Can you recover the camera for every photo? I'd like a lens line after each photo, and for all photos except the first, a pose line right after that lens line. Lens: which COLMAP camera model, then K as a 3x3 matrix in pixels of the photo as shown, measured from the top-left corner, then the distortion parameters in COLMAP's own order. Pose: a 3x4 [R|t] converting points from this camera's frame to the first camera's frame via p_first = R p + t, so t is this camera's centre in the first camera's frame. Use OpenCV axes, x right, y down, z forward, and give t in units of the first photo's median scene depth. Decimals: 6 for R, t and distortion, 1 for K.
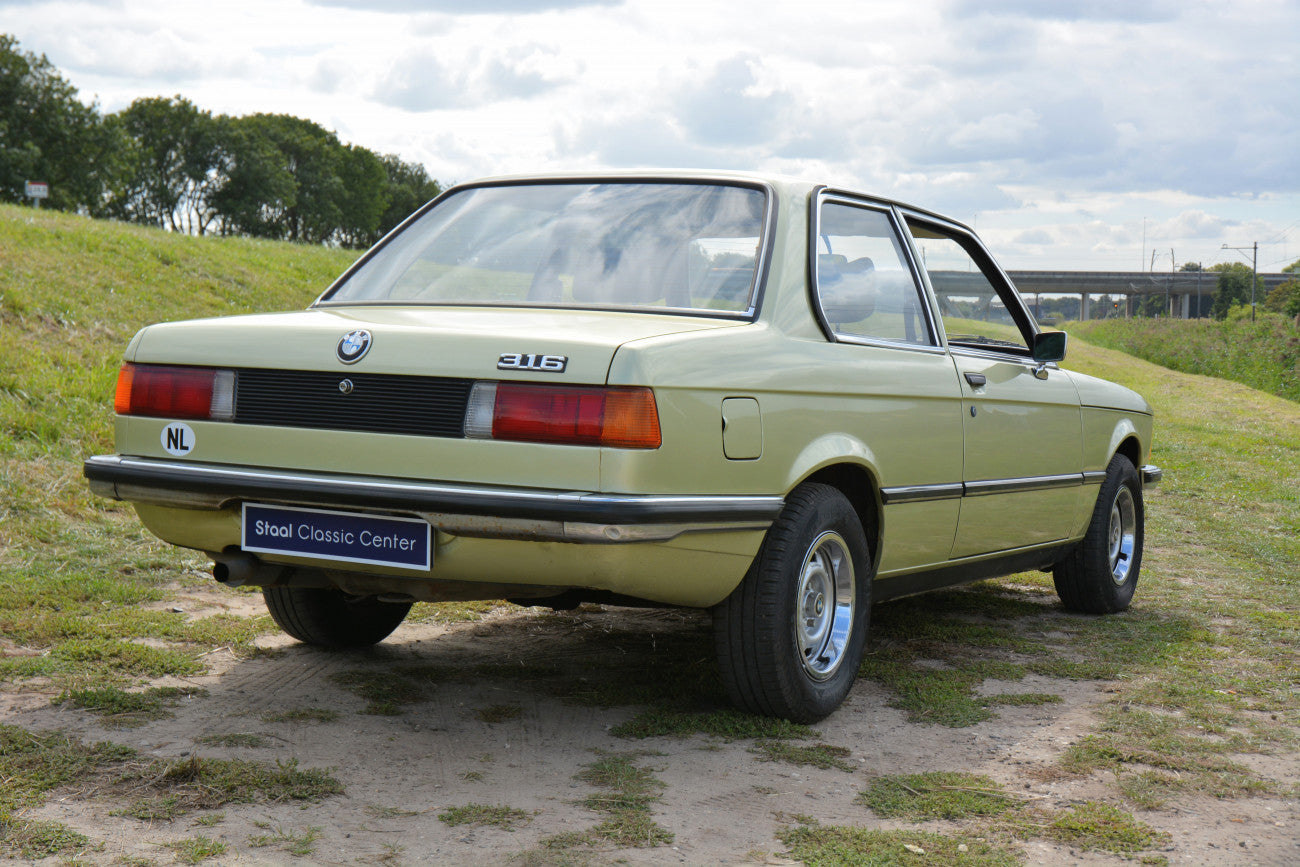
lens RADIAL K [[1880.4, 0, 671.7], [0, 1880.4, 459.9], [0, 0, 1]] dist [0.177323, 0.000000]
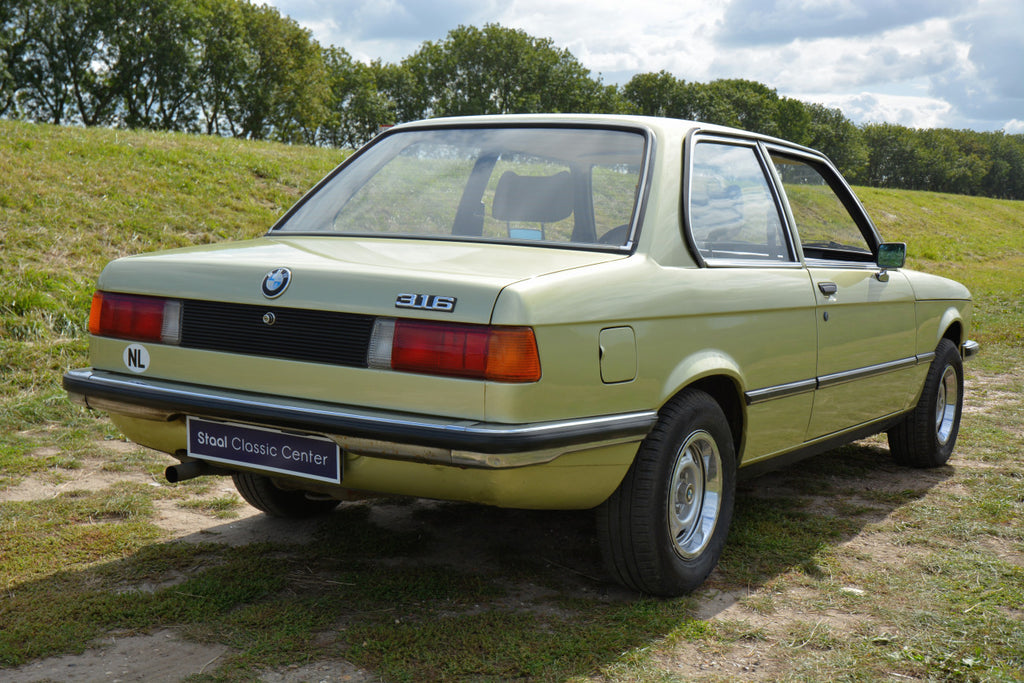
lens RADIAL K [[1312.8, 0, 529.0], [0, 1312.8, 348.7], [0, 0, 1]] dist [0.092737, 0.000000]
pose [[0.998114, 0.001334, -0.061366, 0.030930], [0.001526, 0.998916, 0.046526, -0.054077], [0.061361, -0.046532, 0.997030, 0.204146]]
